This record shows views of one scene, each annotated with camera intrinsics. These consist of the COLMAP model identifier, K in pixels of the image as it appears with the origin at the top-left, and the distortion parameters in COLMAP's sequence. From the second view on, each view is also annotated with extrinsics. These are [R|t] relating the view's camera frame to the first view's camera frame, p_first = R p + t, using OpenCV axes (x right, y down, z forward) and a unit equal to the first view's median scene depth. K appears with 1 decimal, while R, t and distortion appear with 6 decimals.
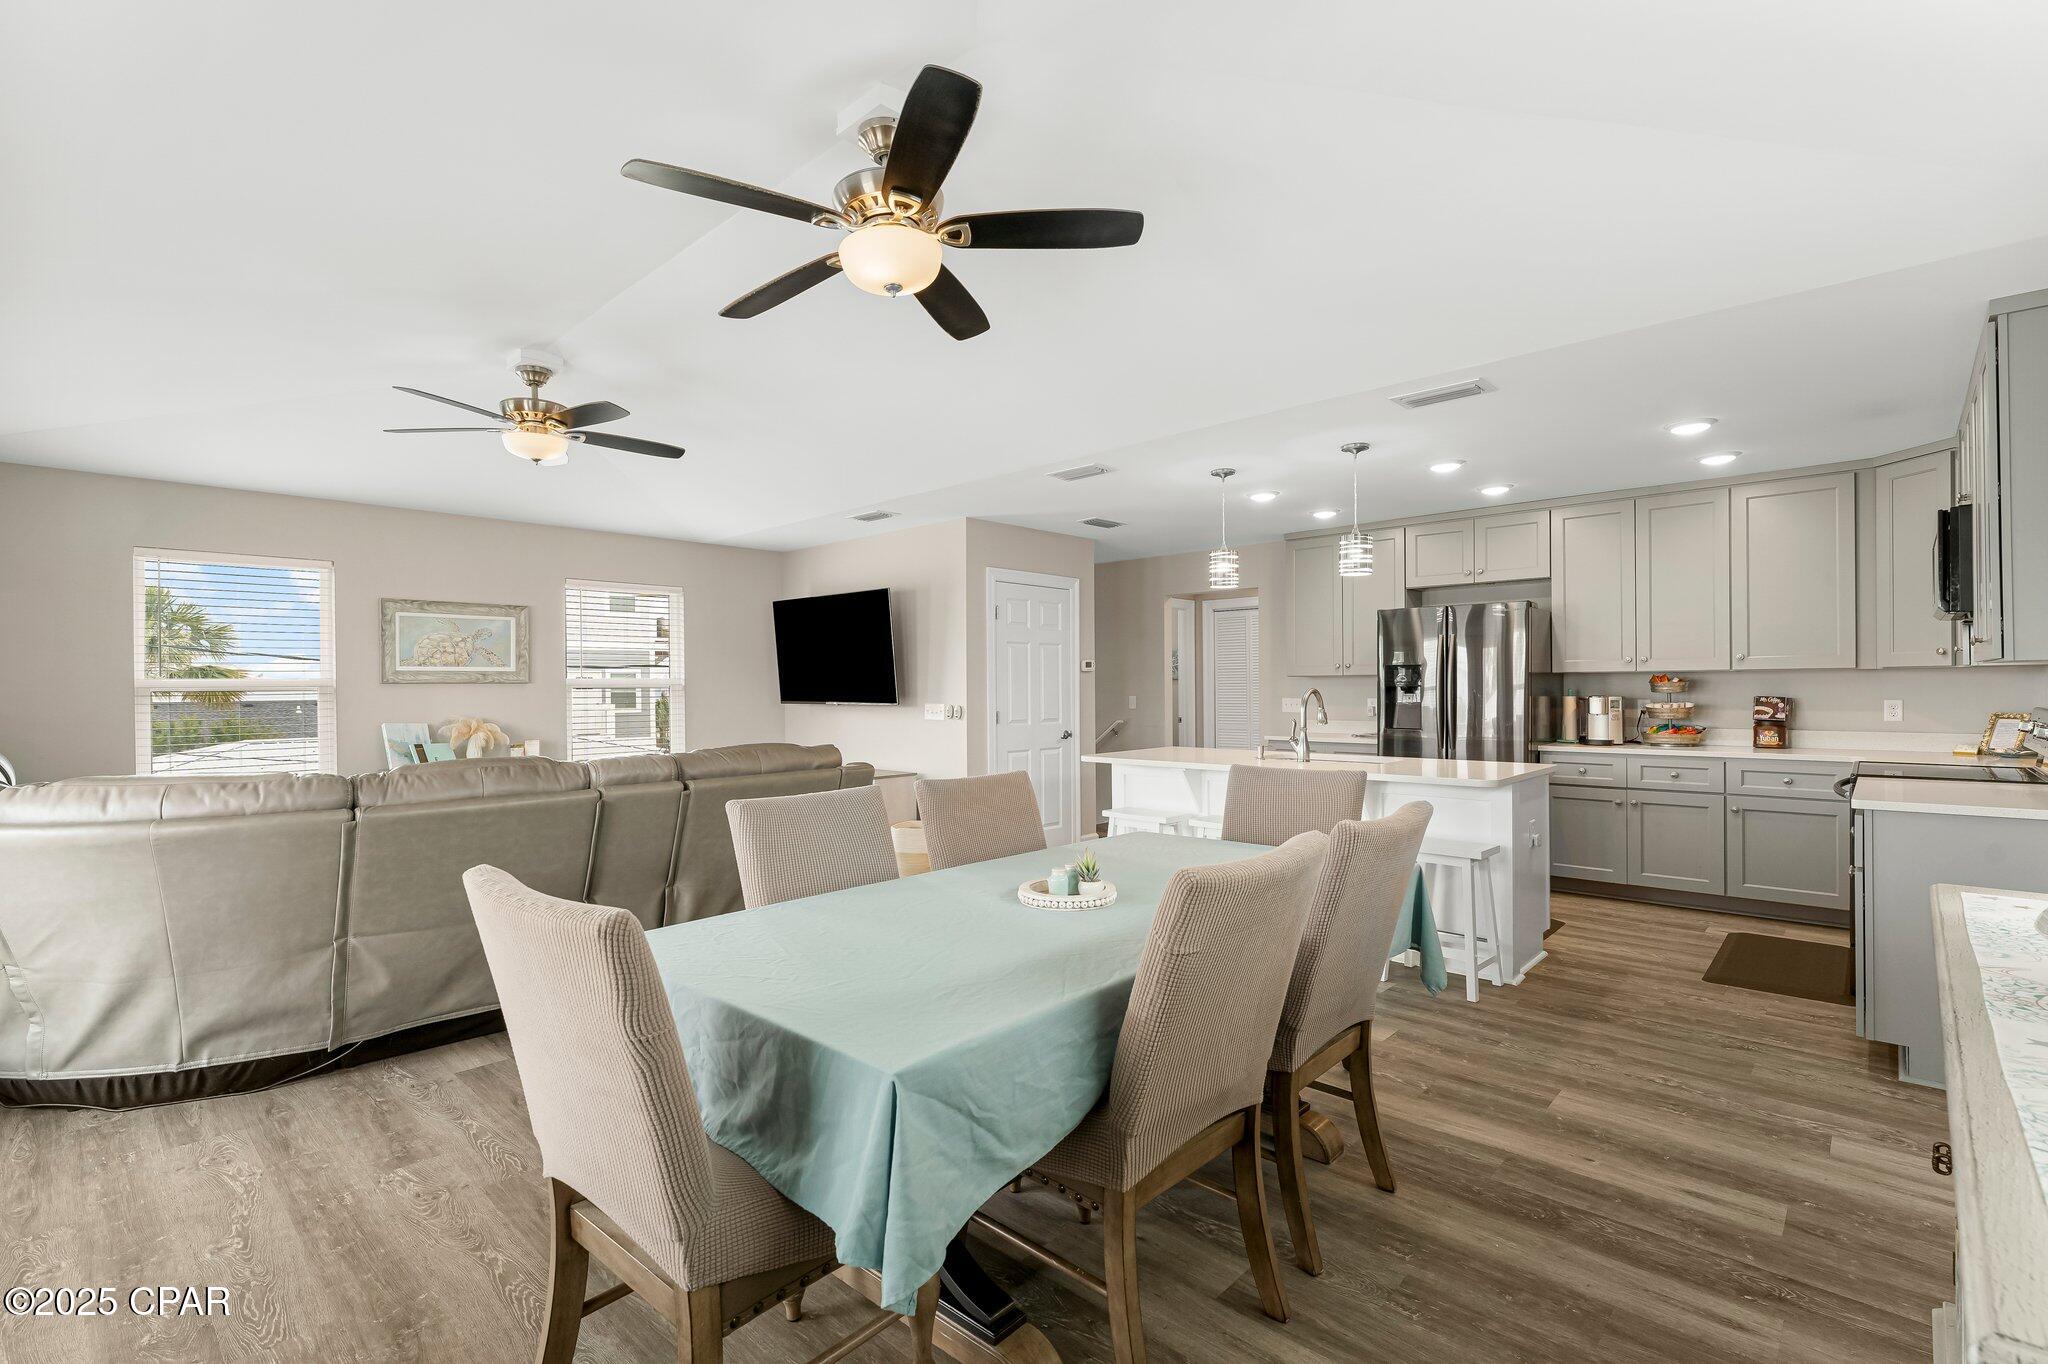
lens RADIAL K [[943.5, 0, 1017.1], [0, 943.5, 691.3], [0, 0, 1]] dist [0.011908, -0.000027]
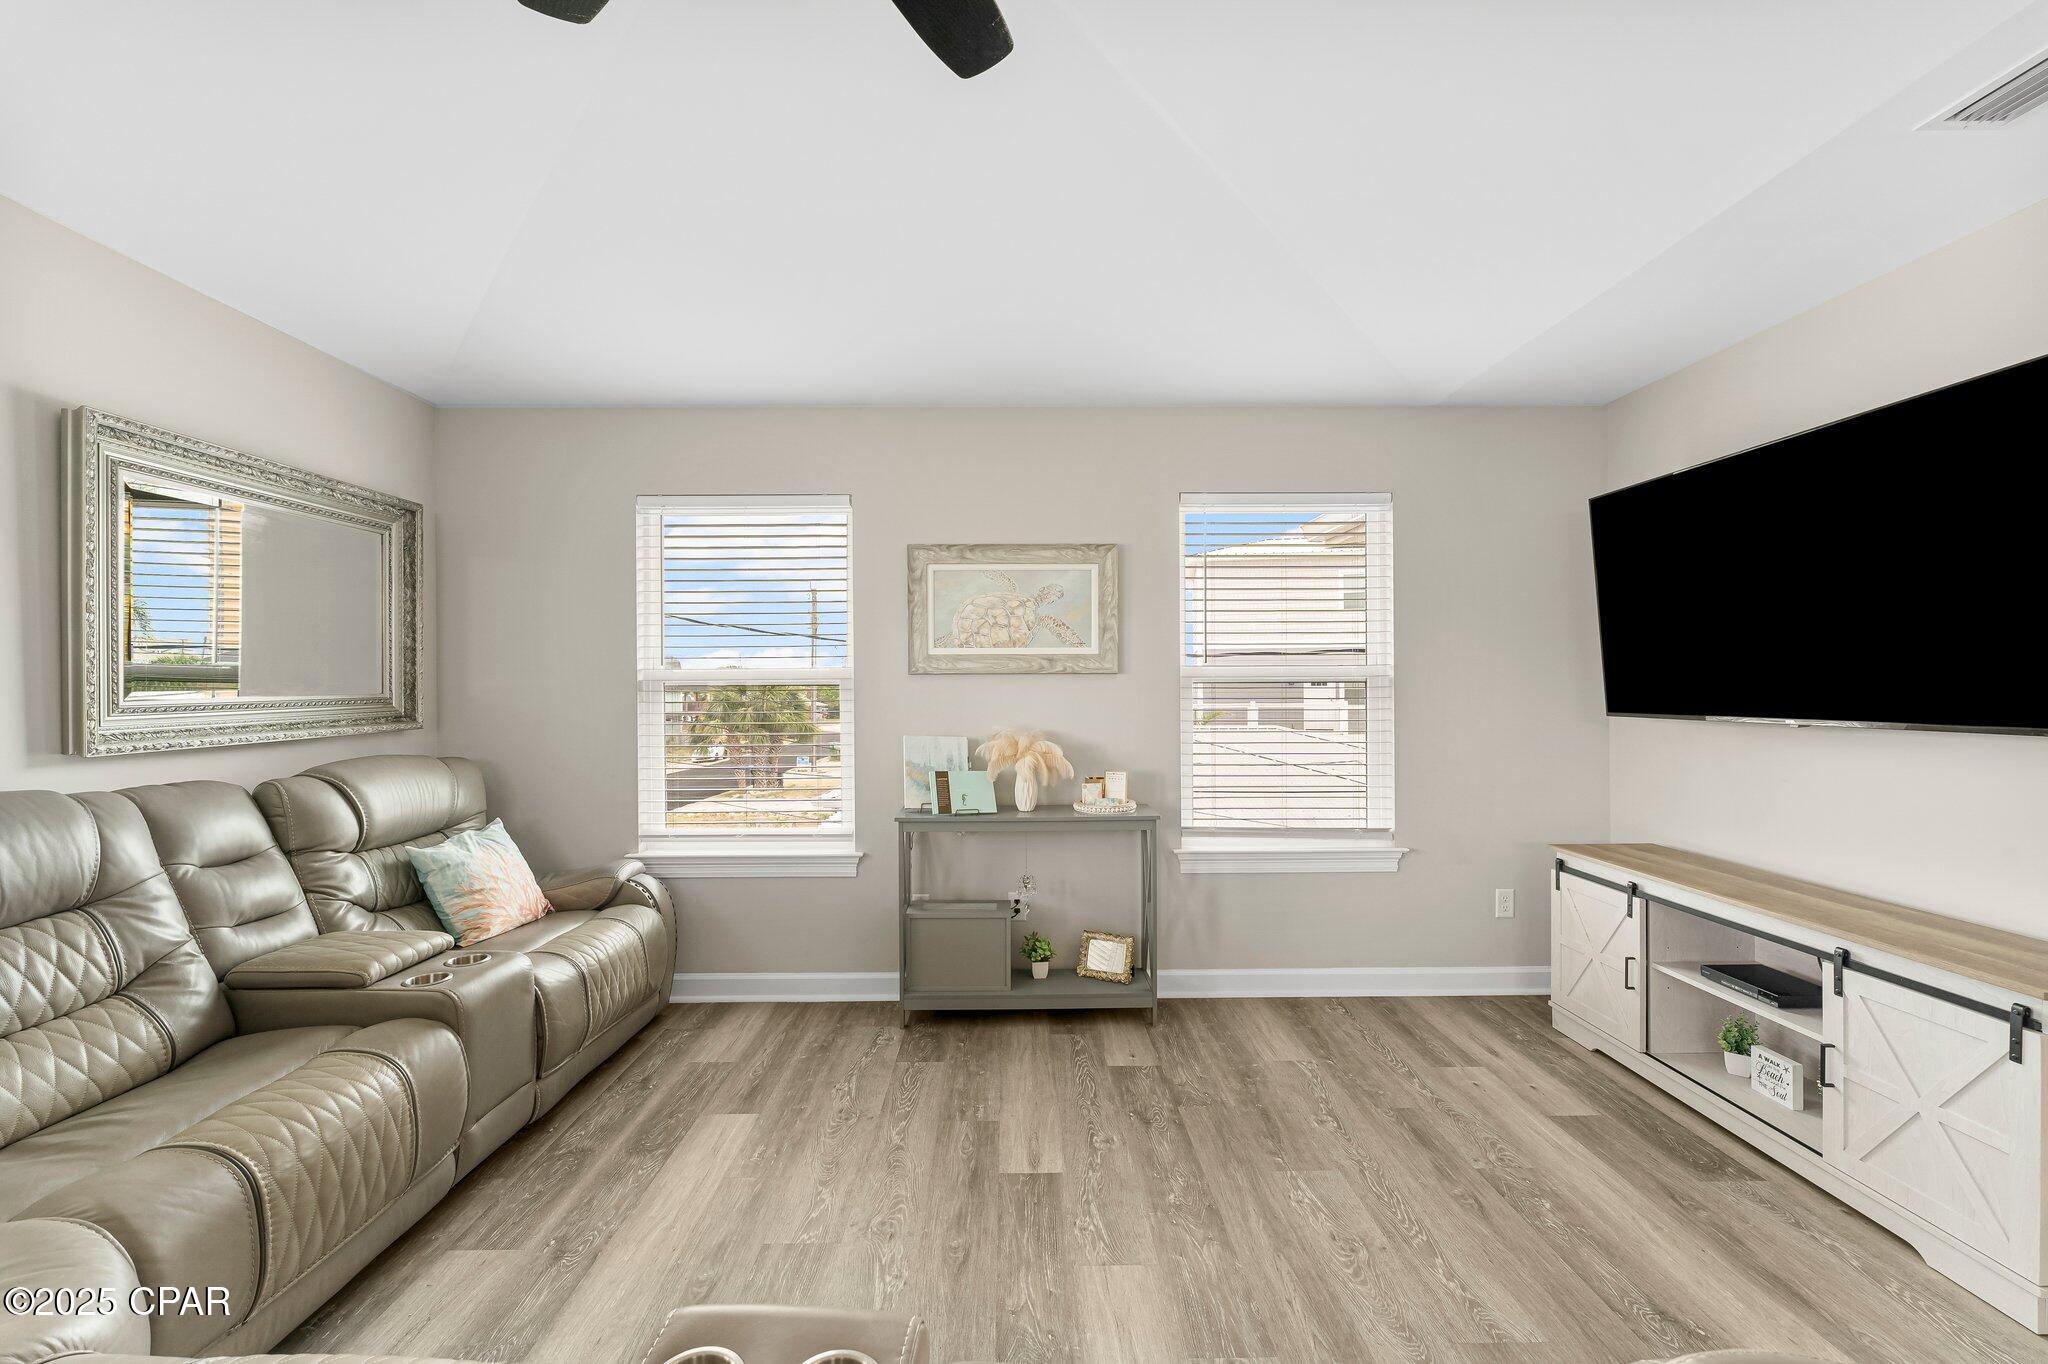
lens RADIAL K [[825.9, 0, 1017.8], [0, 825.9, 686.2], [0, 0, 1]] dist [0.000392, -0.000353]
pose [[0.695556, 0.004102, -0.718460, -0.204525], [-0.004357, 0.999989, 0.001492, -0.001353], [0.718458, 0.002092, 0.695567, 0.648728]]
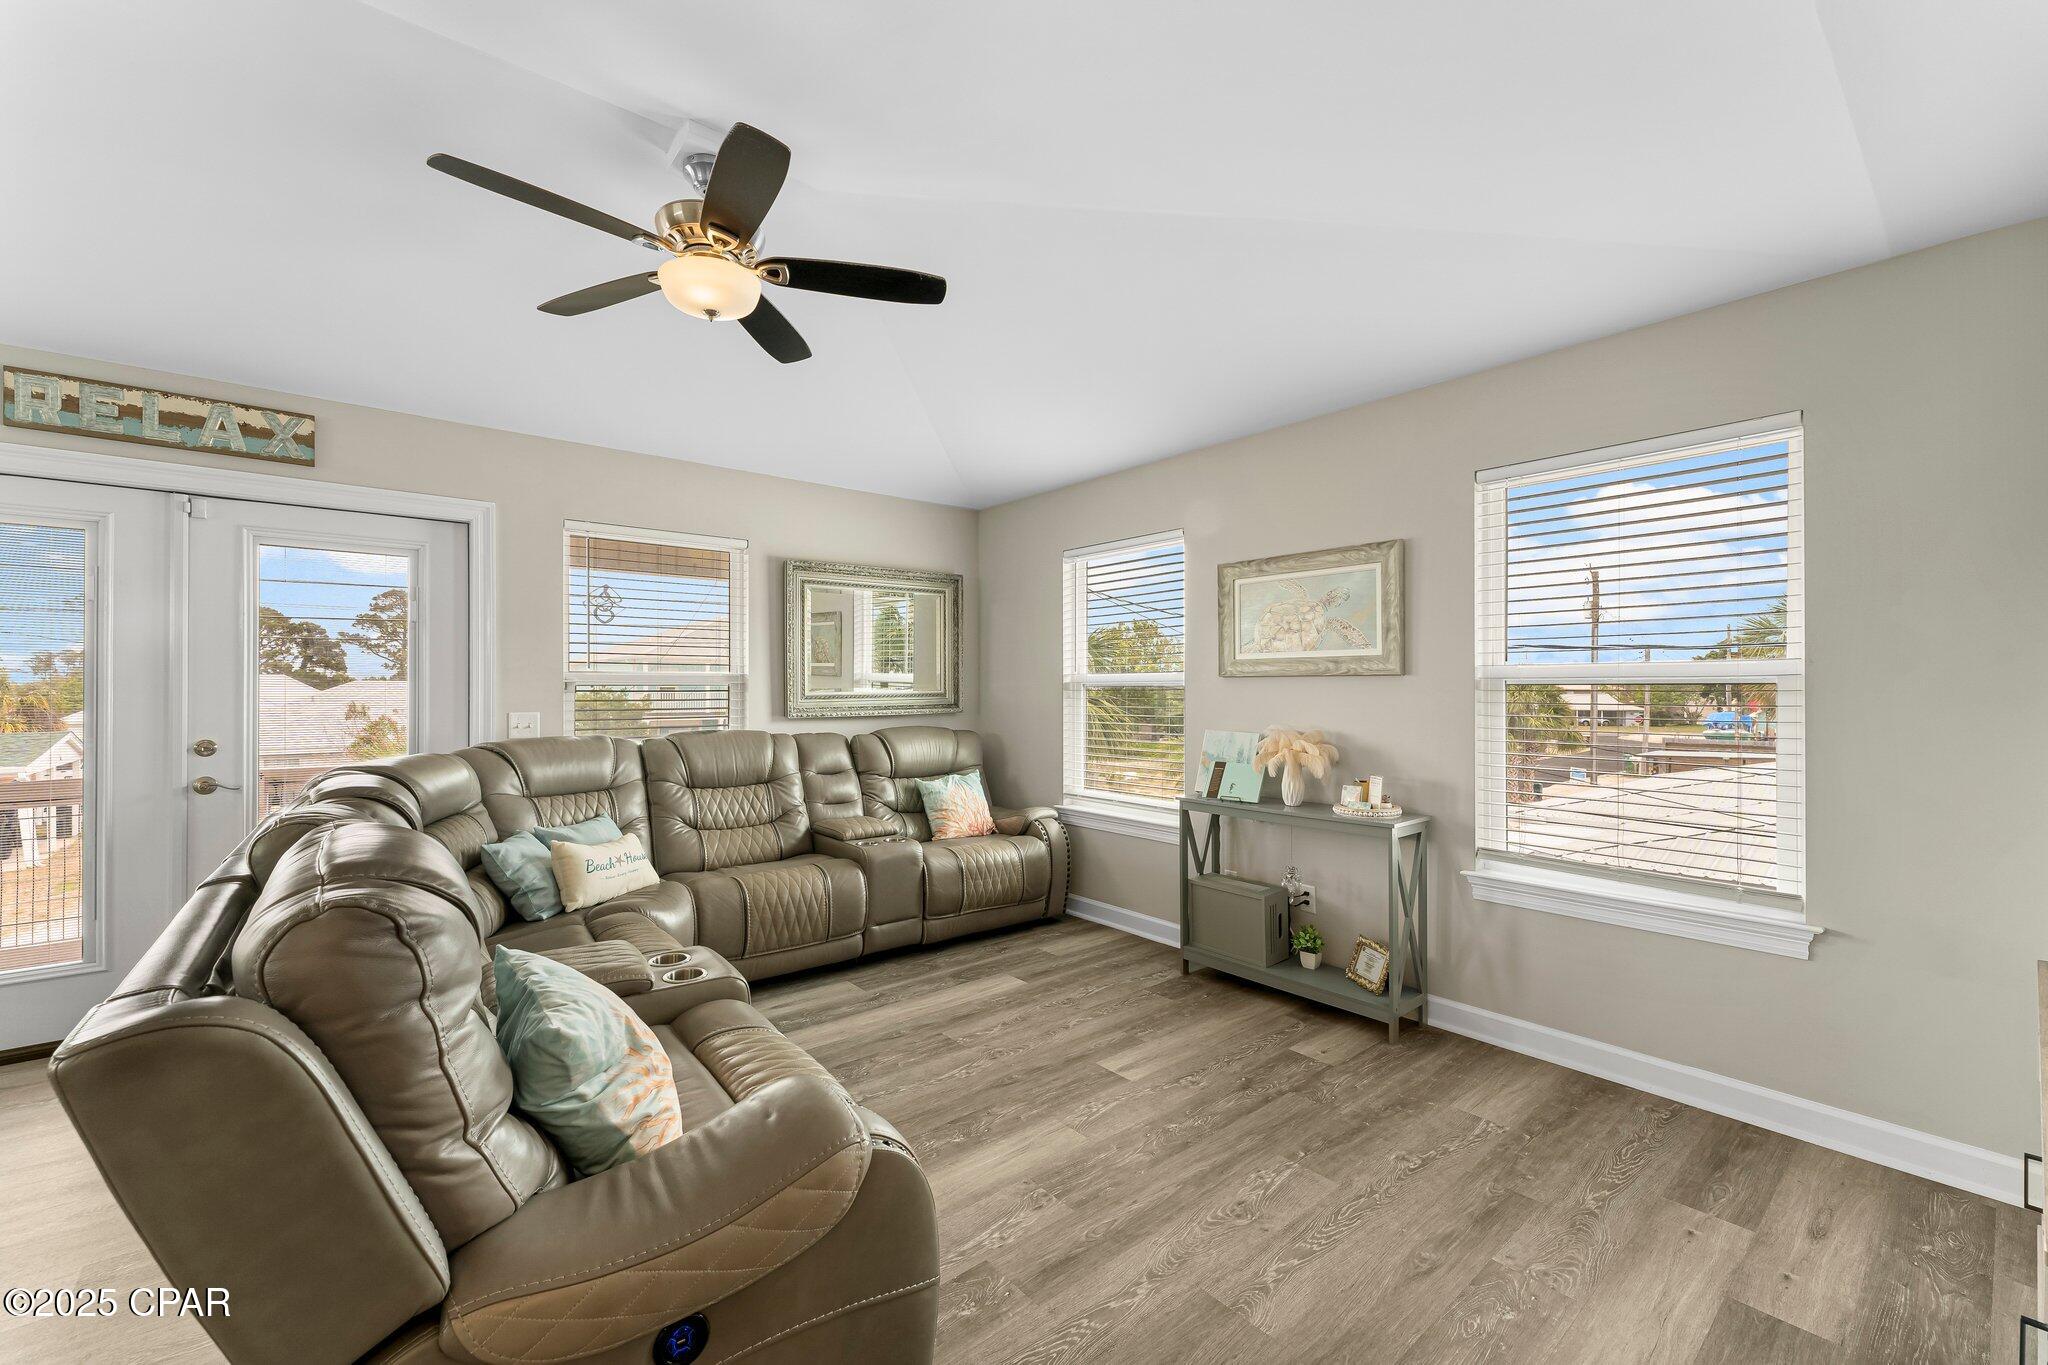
lens RADIAL K [[825.9, 0, 1017.8], [0, 825.9, 686.7], [0, 0, 1]] dist [0.000392, -0.000353]
pose [[-0.121481, 0.005608, -0.992578, 0.002237], [-0.004622, 0.999970, 0.006215, -0.004022], [0.992583, 0.005343, -0.121452, 0.908781]]
